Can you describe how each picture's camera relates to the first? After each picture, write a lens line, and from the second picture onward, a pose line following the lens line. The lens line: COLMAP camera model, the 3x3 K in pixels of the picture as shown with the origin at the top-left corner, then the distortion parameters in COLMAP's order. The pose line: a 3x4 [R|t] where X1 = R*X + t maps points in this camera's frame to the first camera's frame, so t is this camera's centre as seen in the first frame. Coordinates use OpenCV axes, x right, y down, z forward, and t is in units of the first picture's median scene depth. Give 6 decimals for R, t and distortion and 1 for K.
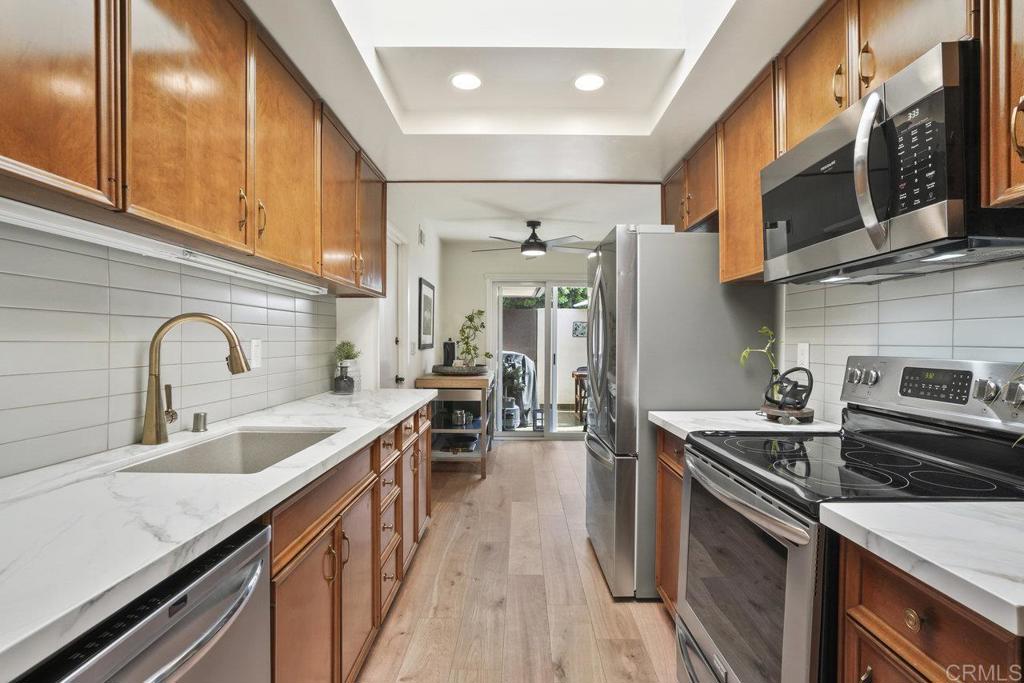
lens RADIAL K [[501.3, 0, 512.0], [0, 501.3, 341.5], [0, 0, 1]] dist [-0.000157, -0.000025]
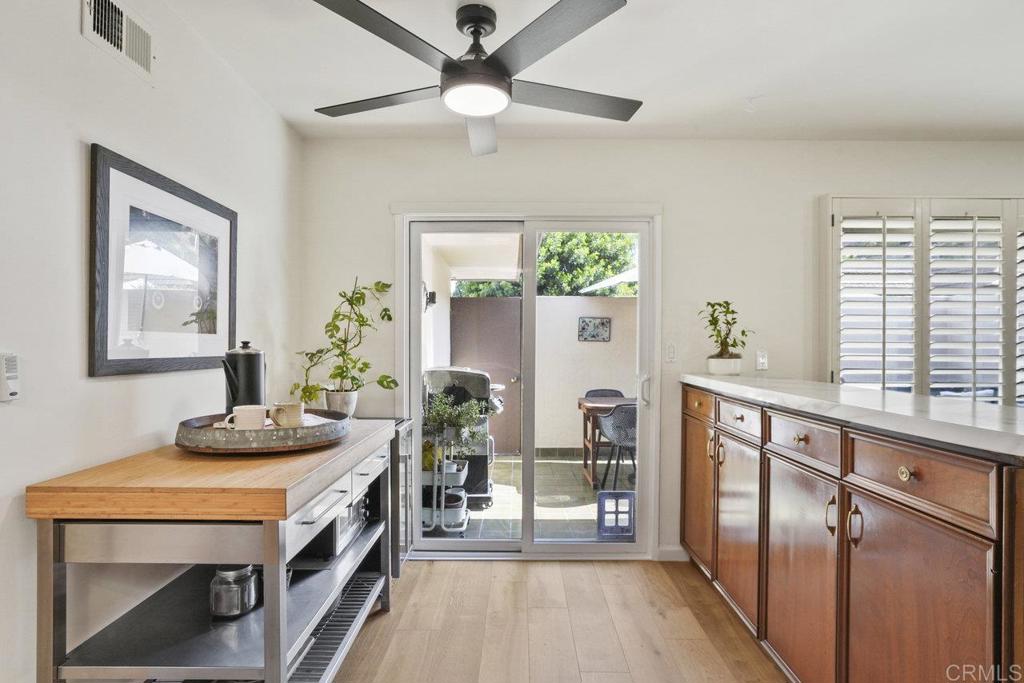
lens RADIAL K [[501.3, 0, 512.0], [0, 501.3, 341.5], [0, 0, 1]] dist [-0.000157, -0.000025]
pose [[0.999988, -0.004264, -0.002460, 0.058562], [0.004231, 0.999902, -0.013368, -0.001000], [0.002517, 0.013358, 0.999908, 0.551247]]
